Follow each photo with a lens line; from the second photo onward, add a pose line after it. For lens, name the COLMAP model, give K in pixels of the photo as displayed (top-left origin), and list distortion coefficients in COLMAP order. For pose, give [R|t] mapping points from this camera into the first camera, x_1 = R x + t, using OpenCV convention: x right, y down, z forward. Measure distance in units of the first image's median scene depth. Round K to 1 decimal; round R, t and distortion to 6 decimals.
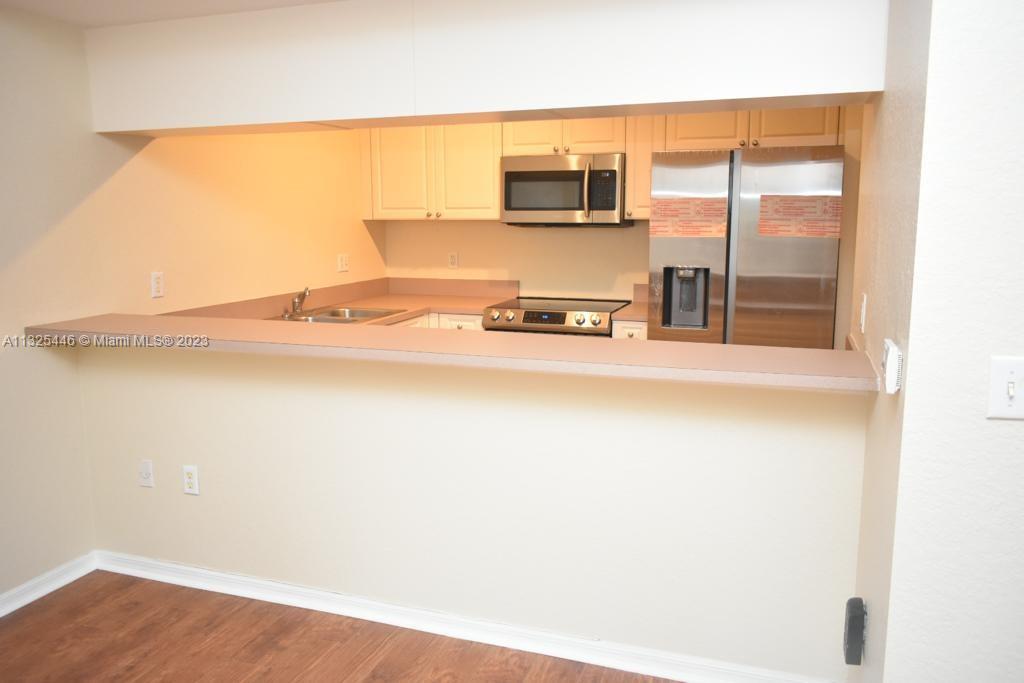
lens RADIAL K [[799.6, 0, 512.0], [0, 799.6, 341.5], [0, 0, 1]] dist [-0.011004, -0.001524]
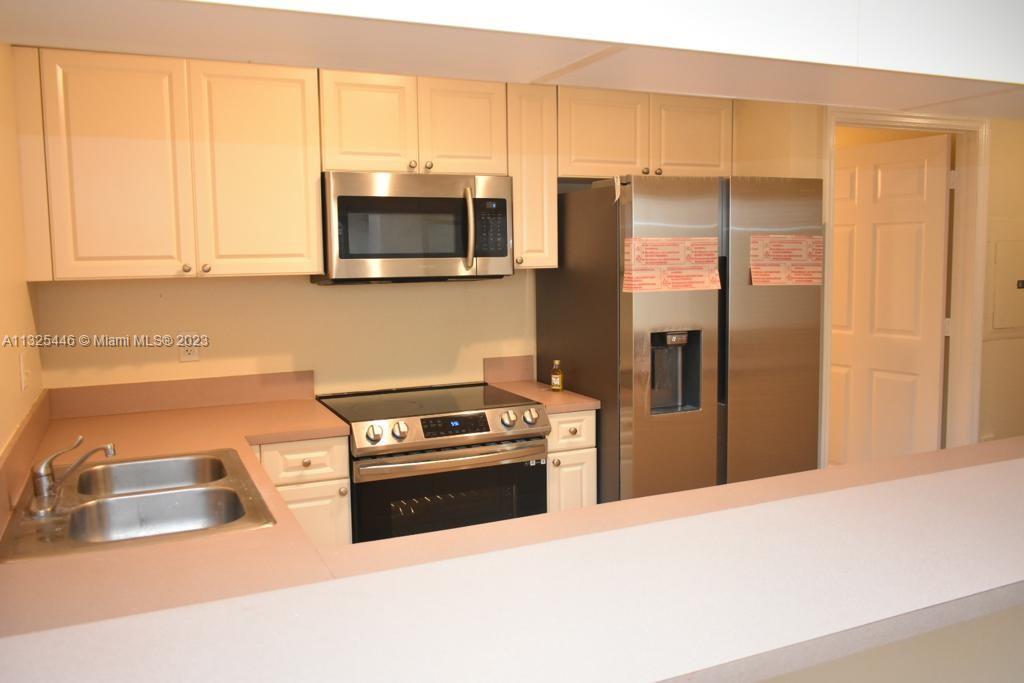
lens RADIAL K [[851.7, 0, 512.0], [0, 851.7, 341.5], [0, 0, 1]] dist [0.000026, 0.002369]
pose [[0.719927, -0.078960, 0.689544, -0.383406], [0.123013, 0.992295, -0.014804, -0.079297], [-0.683062, 0.095481, 0.724093, 0.467551]]
